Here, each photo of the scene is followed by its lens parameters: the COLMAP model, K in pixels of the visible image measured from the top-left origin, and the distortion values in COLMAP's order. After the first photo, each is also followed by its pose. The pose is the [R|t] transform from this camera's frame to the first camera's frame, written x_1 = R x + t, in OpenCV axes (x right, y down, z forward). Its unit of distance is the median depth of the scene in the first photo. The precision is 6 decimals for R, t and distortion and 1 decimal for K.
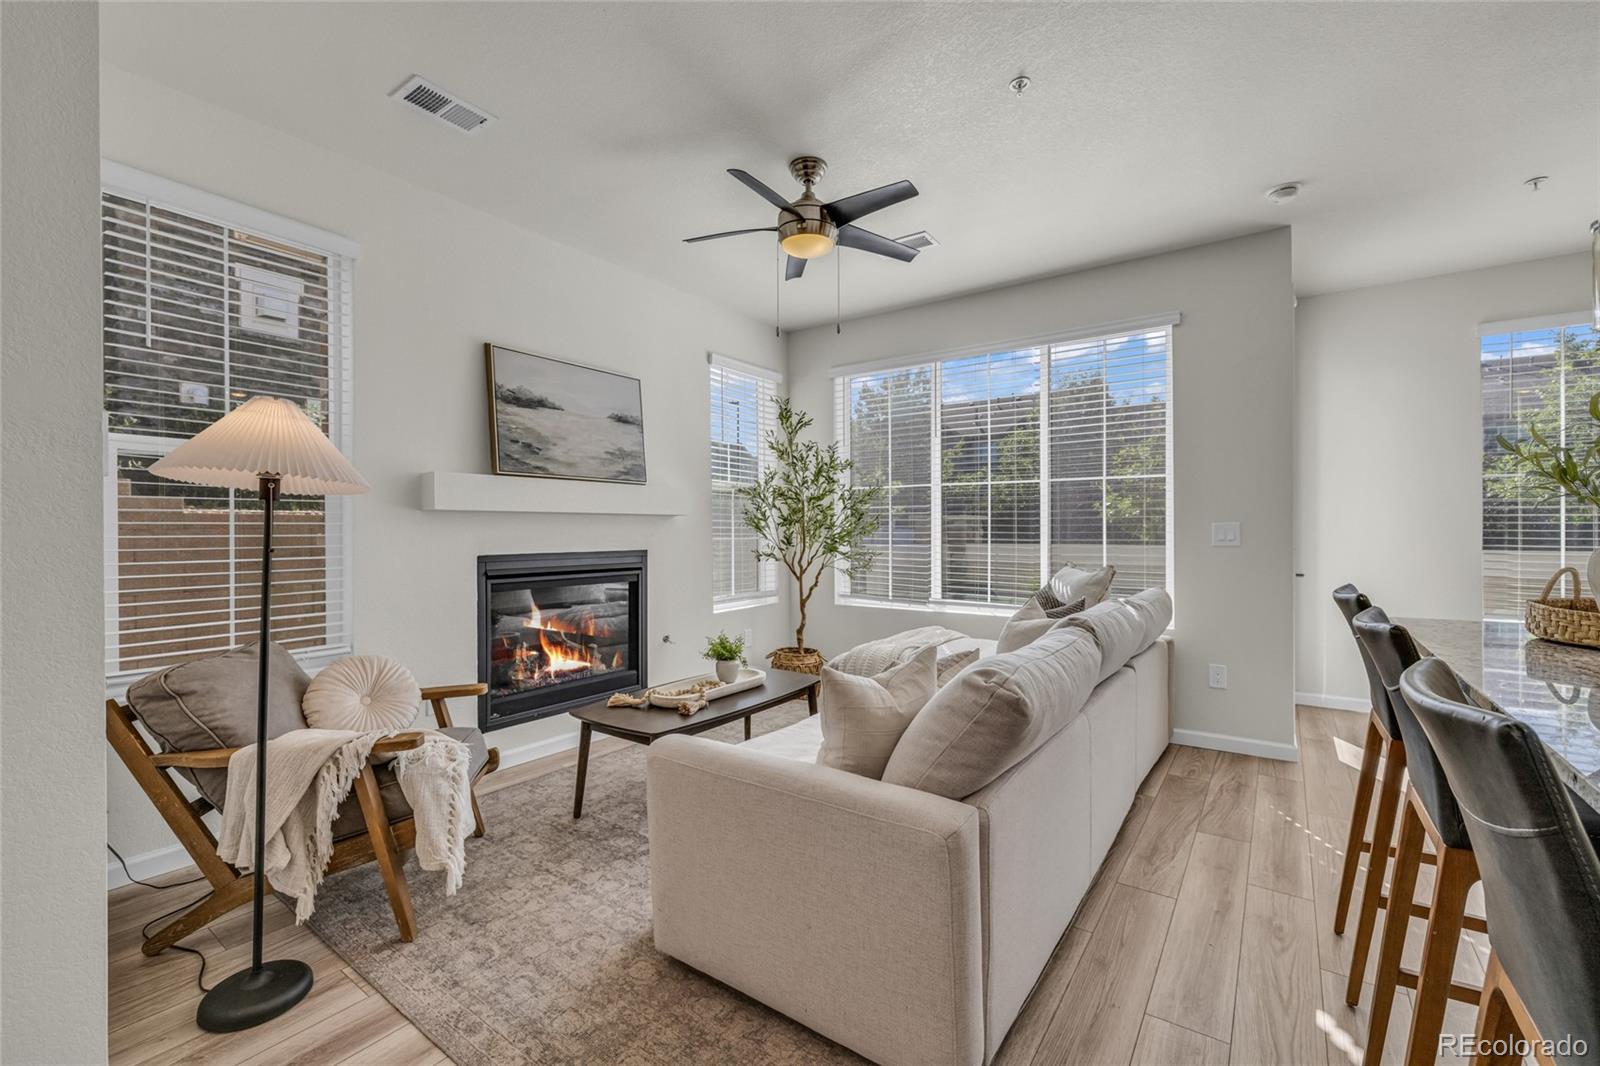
lens RADIAL K [[670.5, 0, 803.2], [0, 670.5, 530.2], [0, 0, 1]] dist [-0.000906, 0.000225]
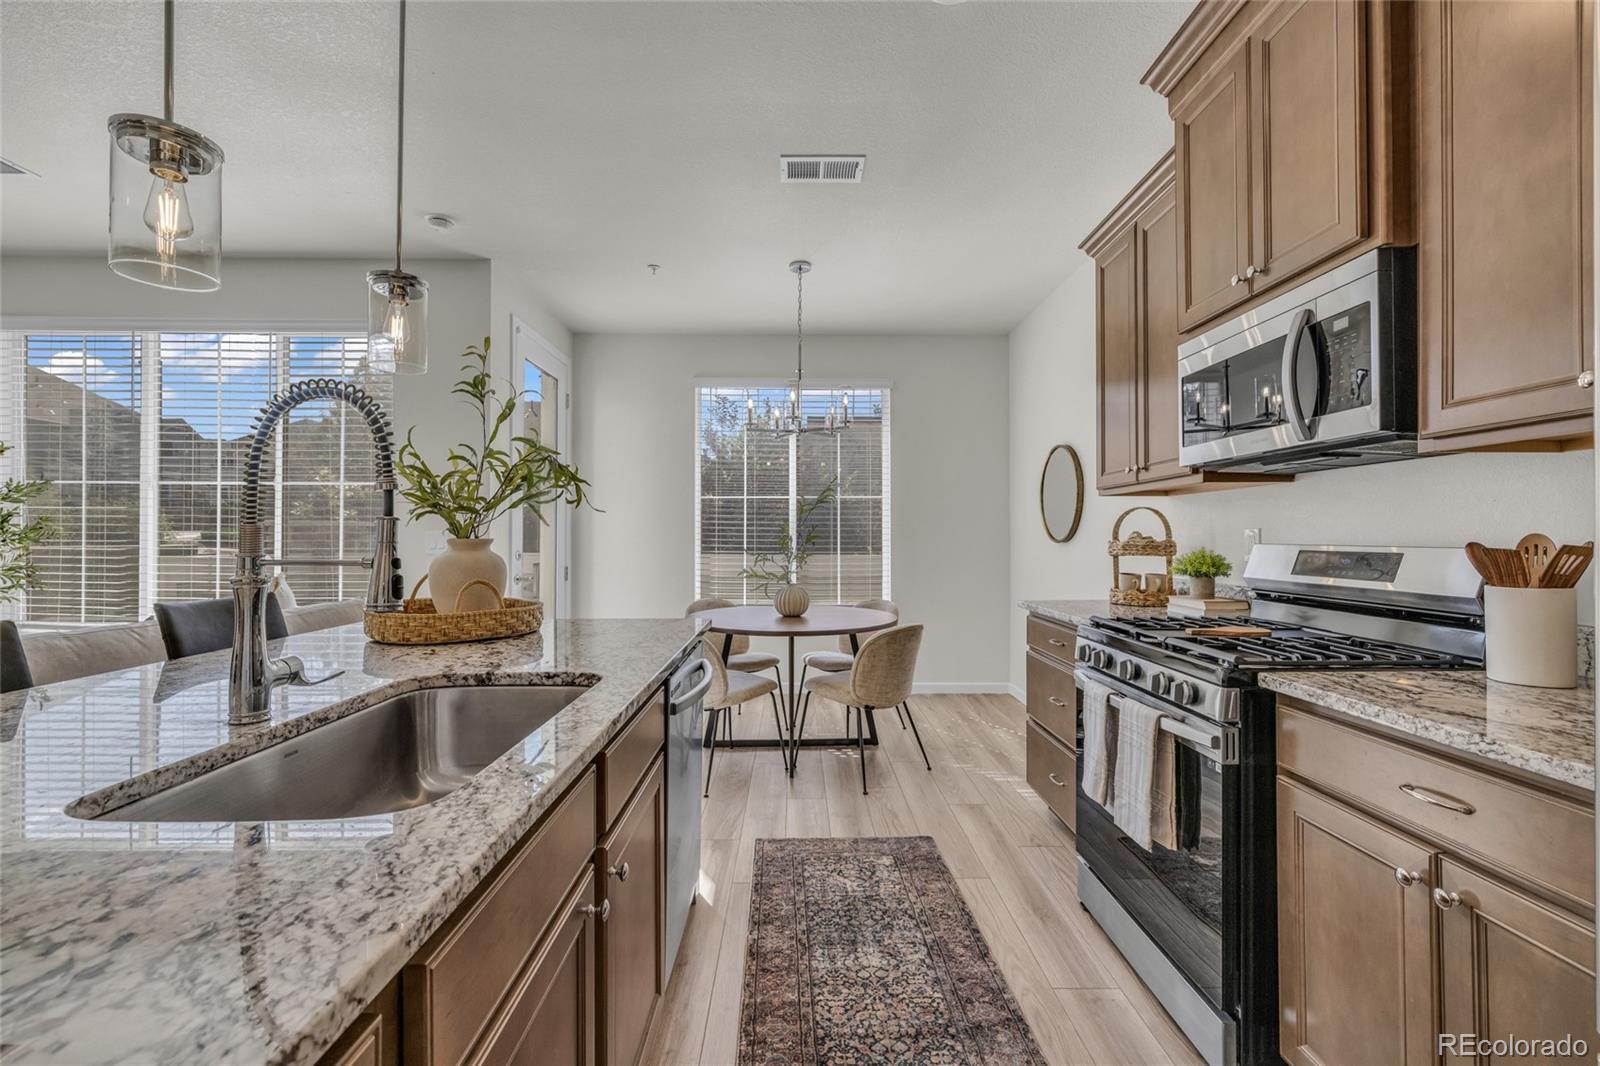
lens RADIAL K [[670.5, 0, 806.7], [0, 670.5, 532.1], [0, 0, 1]] dist [-0.000906, 0.000225]
pose [[0.808951, 0.007373, 0.587830, 0.597526], [-0.002603, 0.999956, -0.008960, -0.003828], [-0.587871, 0.005718, 0.808935, -0.216310]]
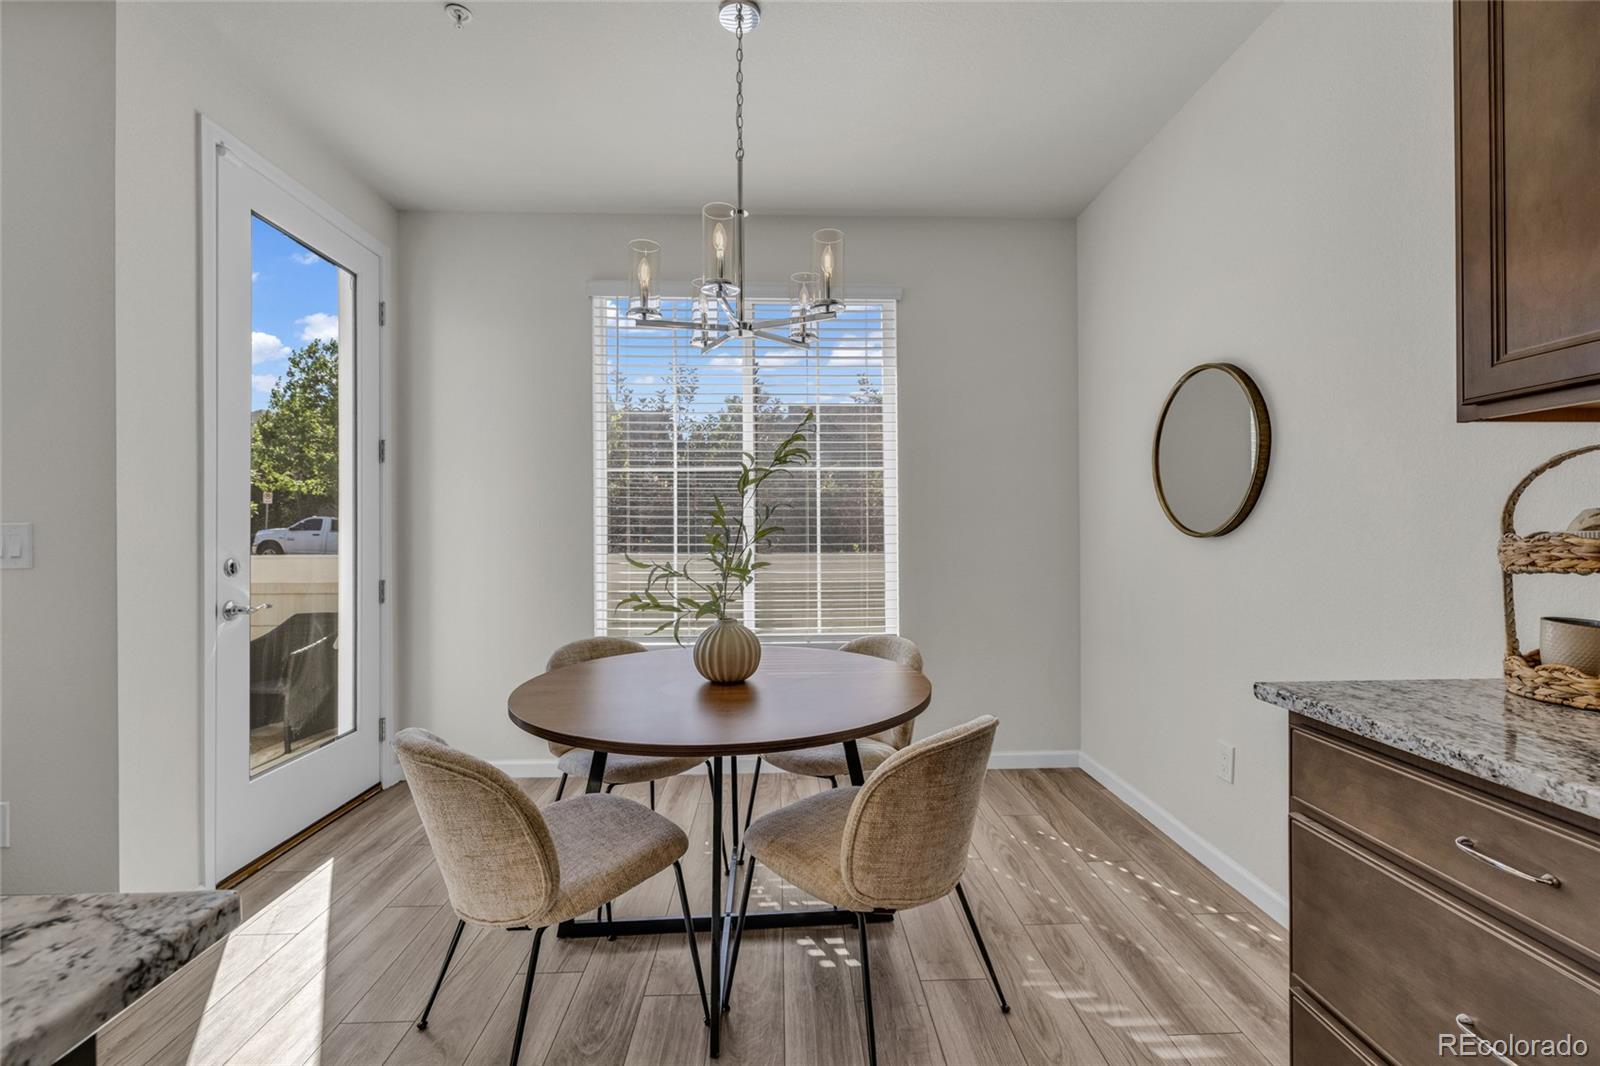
lens RADIAL K [[670.5, 0, 809.1], [0, 670.5, 531.9], [0, 0, 1]] dist [-0.000906, 0.000225]
pose [[0.791222, -0.002741, 0.611523, 0.991448], [0.003197, 0.999995, 0.000346, -0.003459], [-0.611521, 0.001681, 0.791226, 0.265672]]
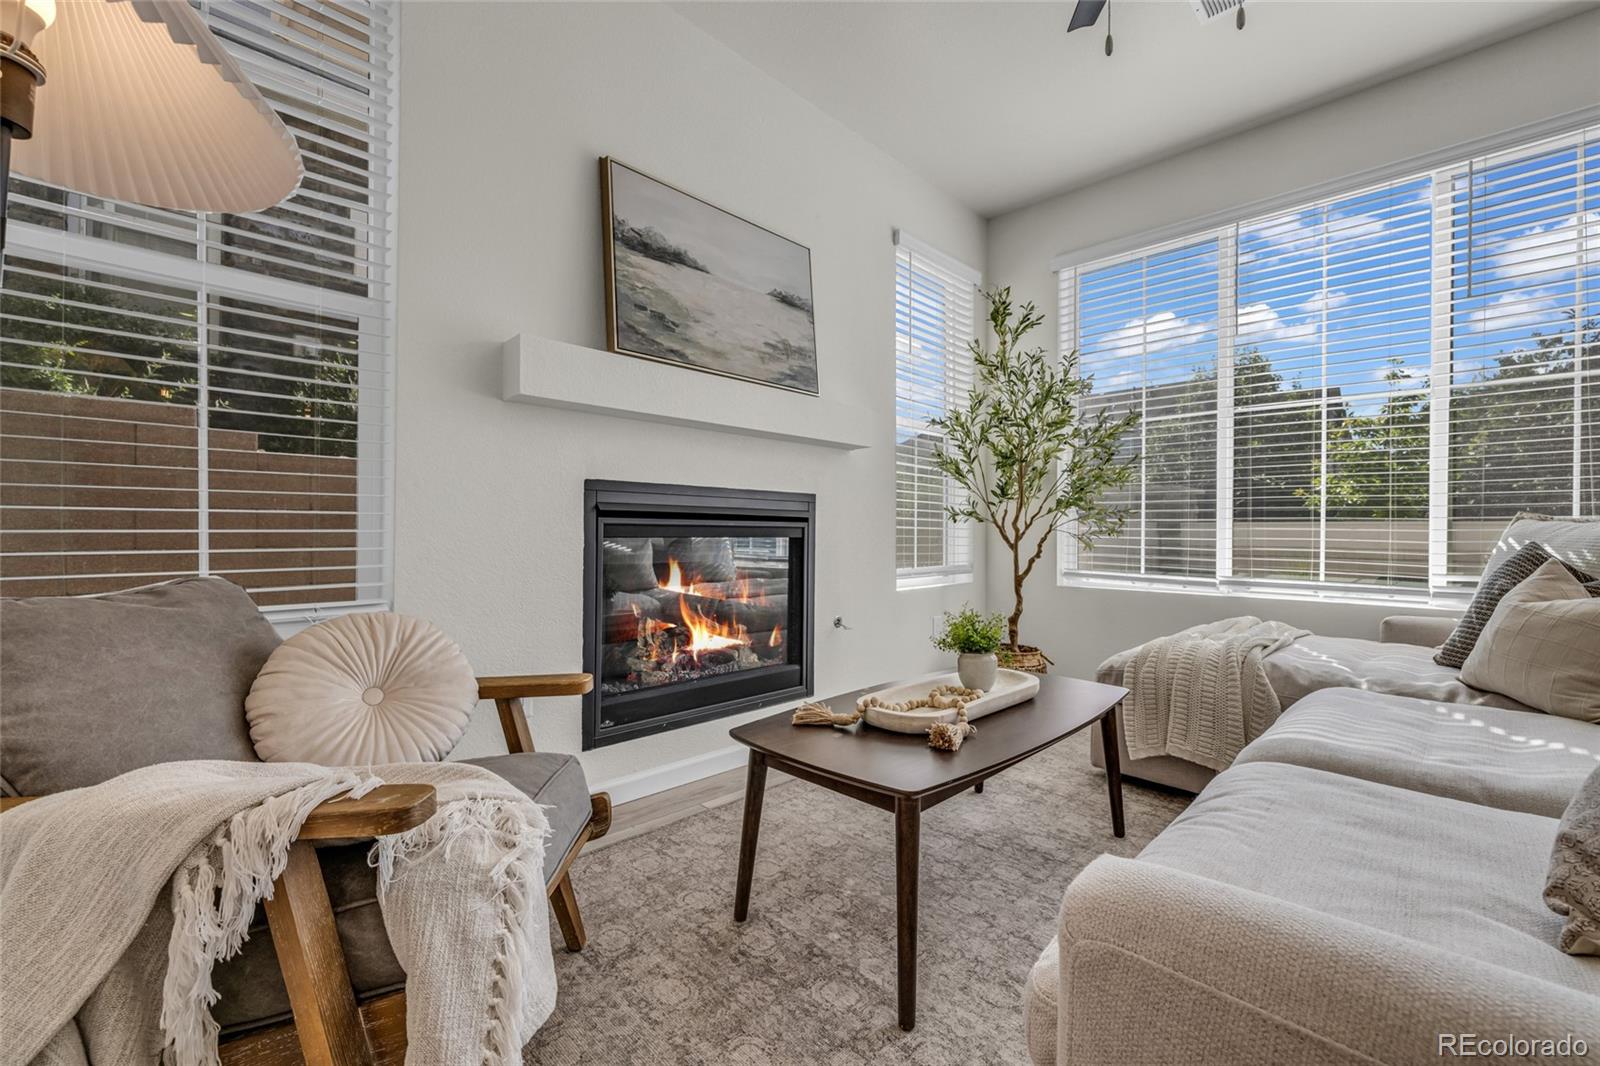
lens RADIAL K [[670.5, 0, 801.9], [0, 670.5, 530.1], [0, 0, 1]] dist [-0.000906, 0.000225]
pose [[0.987536, 0.011141, -0.157000, -0.193023], [-0.011656, 0.999929, -0.002361, 0.098043], [0.156962, 0.004162, 0.987596, 0.431333]]
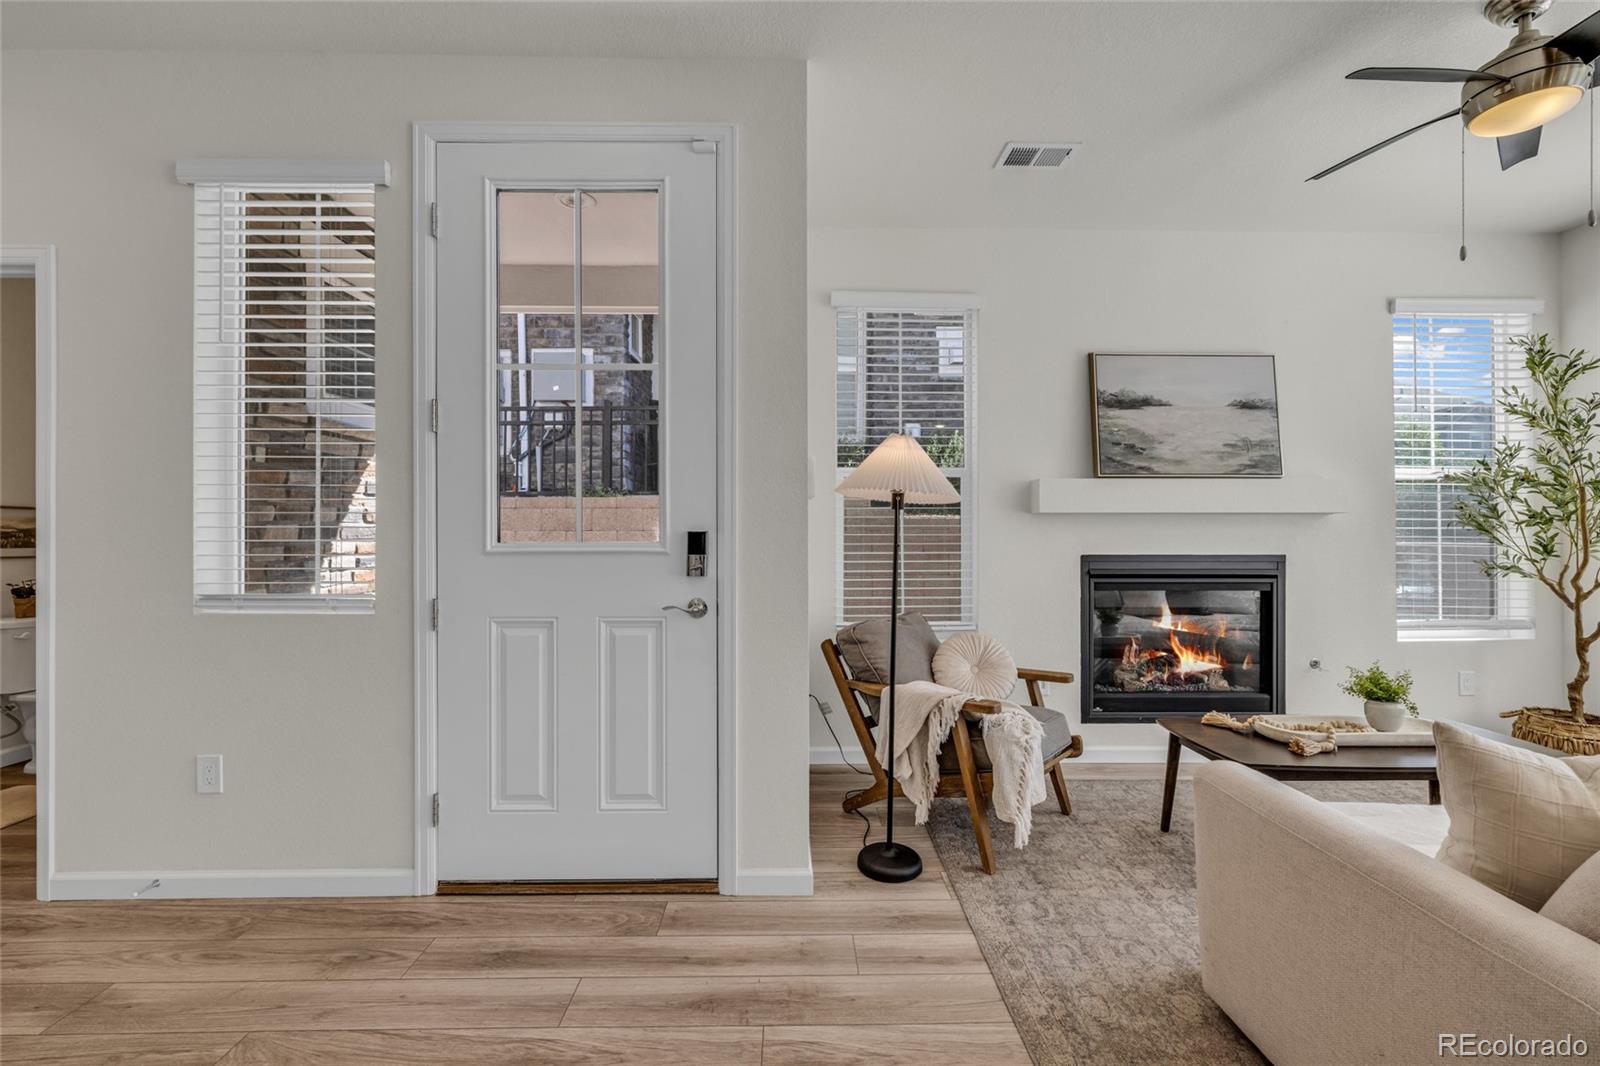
lens RADIAL K [[670.5, 0, 799.2], [0, 670.5, 530.7], [0, 0, 1]] dist [-0.000906, 0.000225]
pose [[0.593695, 0.001546, -0.804689, 0.117583], [-0.002243, 0.999997, 0.000266, 0.000015], [0.804687, 0.001647, 0.593697, 0.009208]]
